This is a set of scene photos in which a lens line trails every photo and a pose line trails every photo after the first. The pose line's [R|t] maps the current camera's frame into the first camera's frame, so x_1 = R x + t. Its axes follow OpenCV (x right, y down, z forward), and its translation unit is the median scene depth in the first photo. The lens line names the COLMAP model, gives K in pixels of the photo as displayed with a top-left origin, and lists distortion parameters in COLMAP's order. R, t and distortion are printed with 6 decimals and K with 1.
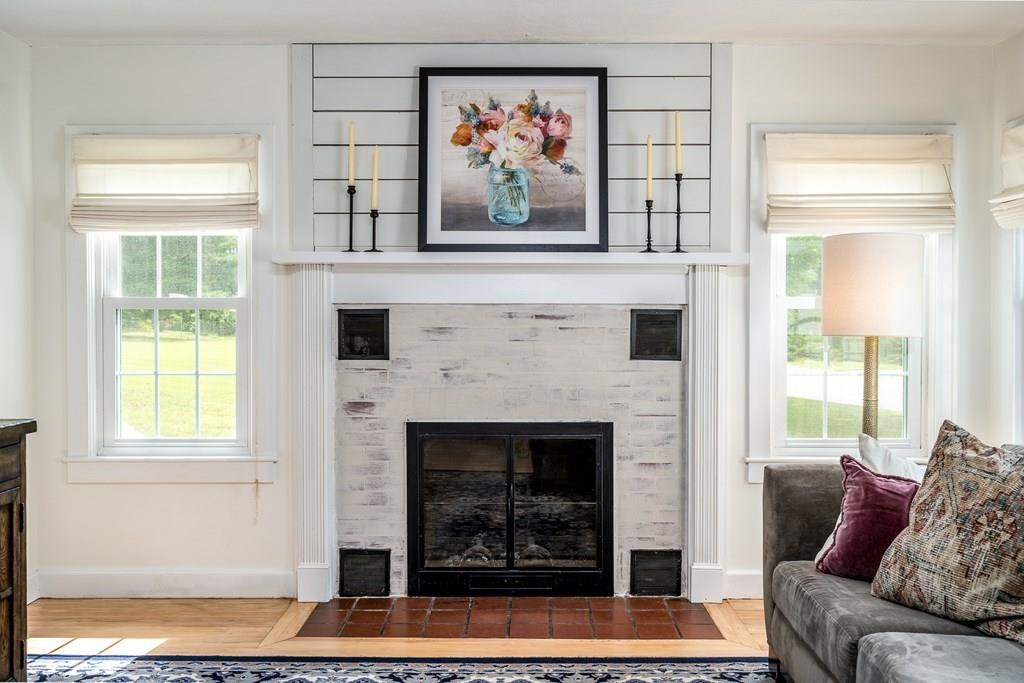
lens RADIAL K [[815.4, 0, 510.3], [0, 815.4, 336.7], [0, 0, 1]] dist [-0.006577, -0.000258]
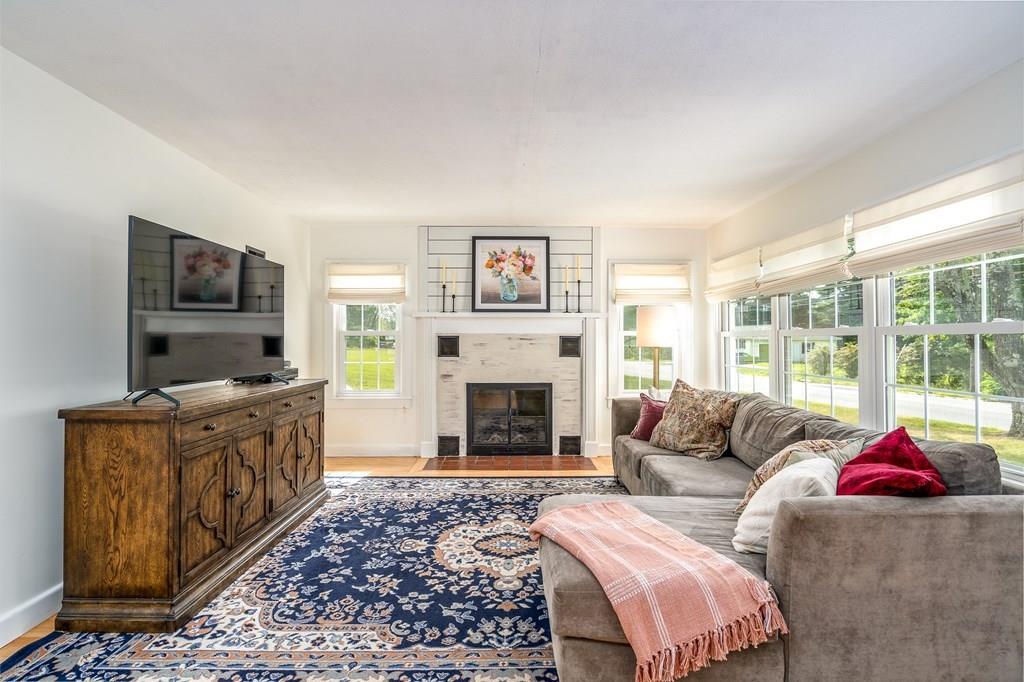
lens RADIAL K [[454.1, 0, 508.2], [0, 454.1, 348.1], [0, 0, 1]] dist [-0.014049, 0.000002]
pose [[0.999763, -0.000689, 0.021765, -0.034218], [0.000743, 0.999997, -0.002502, 0.005854], [-0.021763, 0.002518, 0.999760, -0.348651]]
